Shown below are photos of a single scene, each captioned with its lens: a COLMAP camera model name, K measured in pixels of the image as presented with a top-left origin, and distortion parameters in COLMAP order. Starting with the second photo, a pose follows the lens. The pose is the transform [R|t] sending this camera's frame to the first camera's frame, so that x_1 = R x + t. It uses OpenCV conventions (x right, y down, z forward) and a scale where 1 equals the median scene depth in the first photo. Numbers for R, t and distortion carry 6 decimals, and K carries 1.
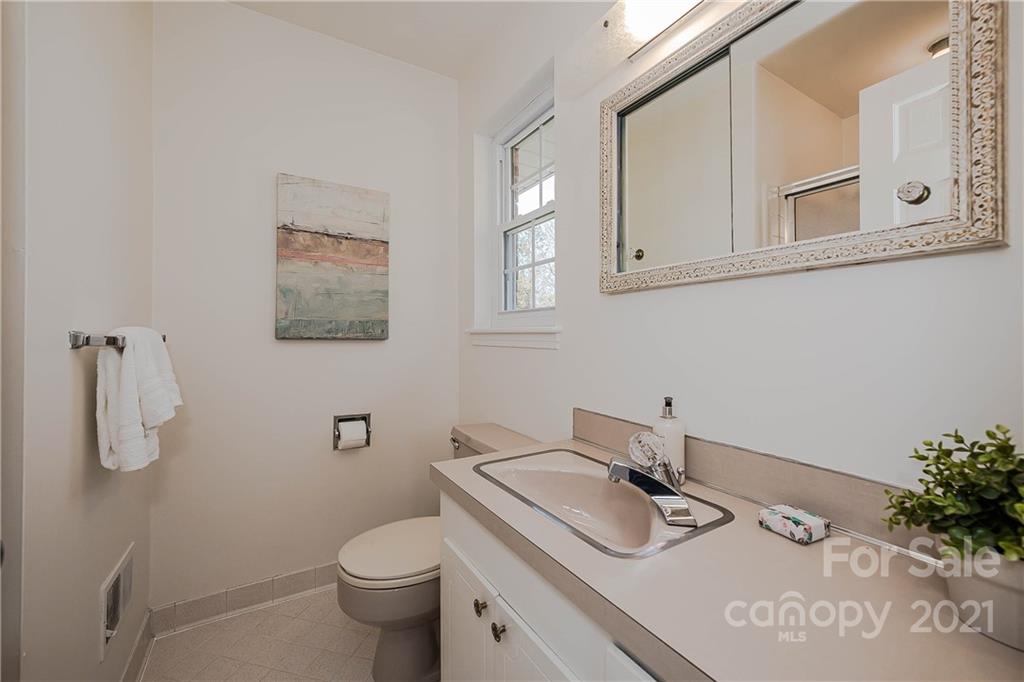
lens RADIAL K [[407.7, 0, 507.1], [0, 407.7, 332.7], [0, 0, 1]] dist [0.002006, 0.000125]
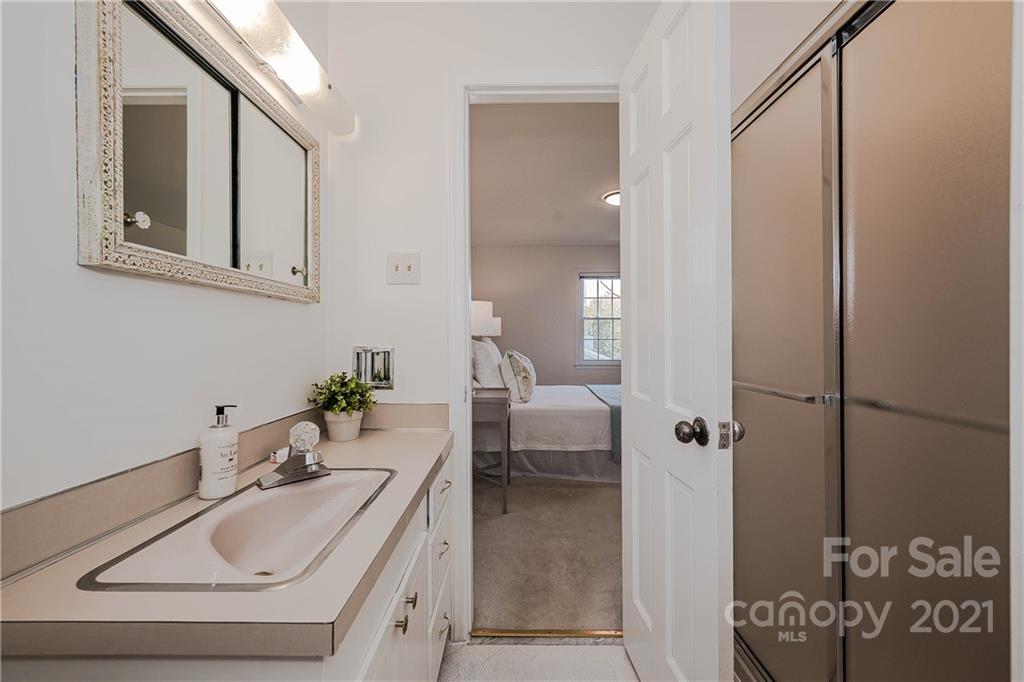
lens RADIAL K [[407.7, 0, 510.7], [0, 407.7, 339.0], [0, 0, 1]] dist [0.002006, 0.000125]
pose [[-0.852620, 0.003702, 0.522519, -1.291545], [0.003458, 0.999993, -0.001442, 0.018380], [-0.522521, 0.000578, -0.852627, 2.777444]]
